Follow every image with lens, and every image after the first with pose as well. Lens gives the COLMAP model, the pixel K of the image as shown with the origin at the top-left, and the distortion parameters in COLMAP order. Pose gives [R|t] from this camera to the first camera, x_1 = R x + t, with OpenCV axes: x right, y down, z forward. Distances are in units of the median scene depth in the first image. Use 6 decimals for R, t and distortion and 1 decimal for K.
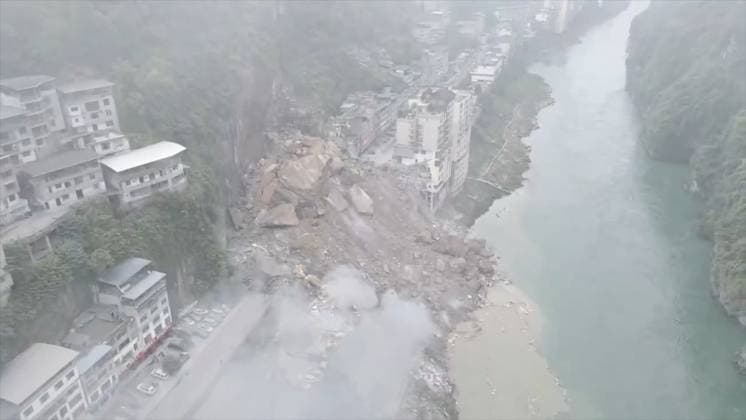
lens RADIAL K [[546.4, 0, 373.0], [0, 546.4, 210.0], [0, 0, 1]] dist [0.010541, 0.009298]
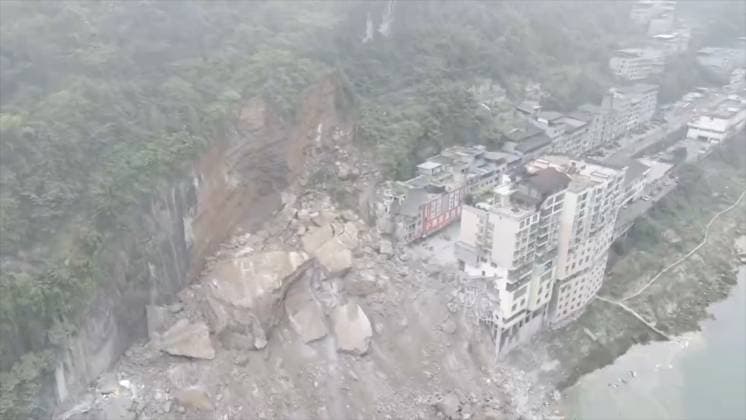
lens RADIAL K [[546.4, 0, 373.0], [0, 546.4, 210.0], [0, 0, 1]] dist [0.010541, 0.009298]
pose [[0.901344, 0.186863, -0.390719, 0.199640], [-0.190034, 0.981291, 0.030920, -0.157423], [0.389187, 0.046381, 0.919991, 0.346745]]
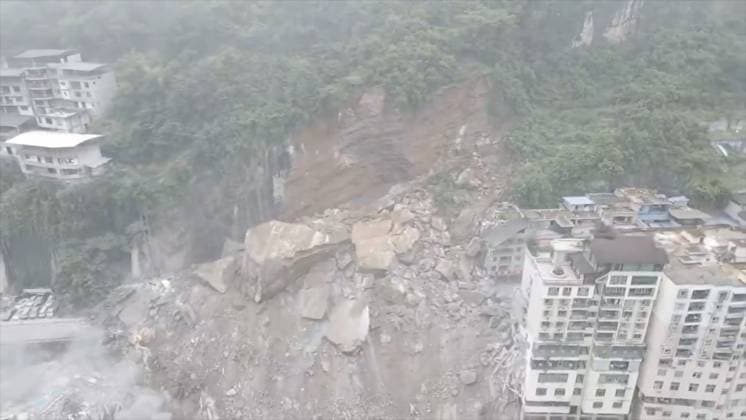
lens RADIAL K [[546.4, 0, 373.0], [0, 546.4, 210.0], [0, 0, 1]] dist [0.010541, 0.009298]
pose [[0.373140, 0.393032, -0.840412, 0.417533], [-0.390686, 0.888171, 0.241904, -0.265810], [0.841505, 0.238073, 0.484964, 0.586627]]
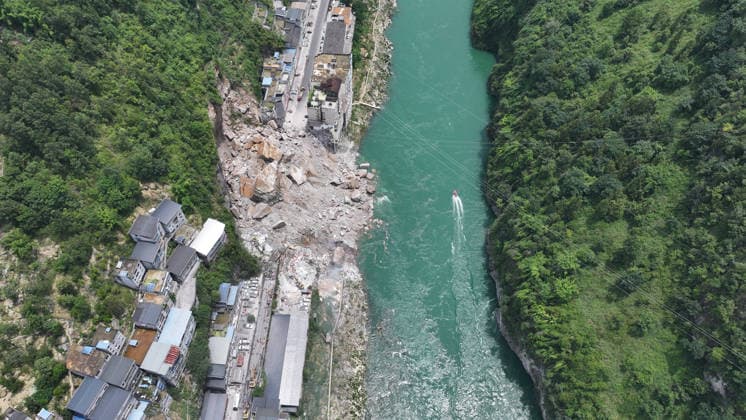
lens RADIAL K [[525.6, 0, 373.0], [0, 525.6, 210.0], [0, 0, 1]] dist [0.003919, 0.001211]
pose [[0.970025, -0.189024, 0.152717, -0.056979], [0.086494, 0.855855, 0.509933, -0.650280], [-0.227093, -0.481438, 0.846550, -0.445334]]
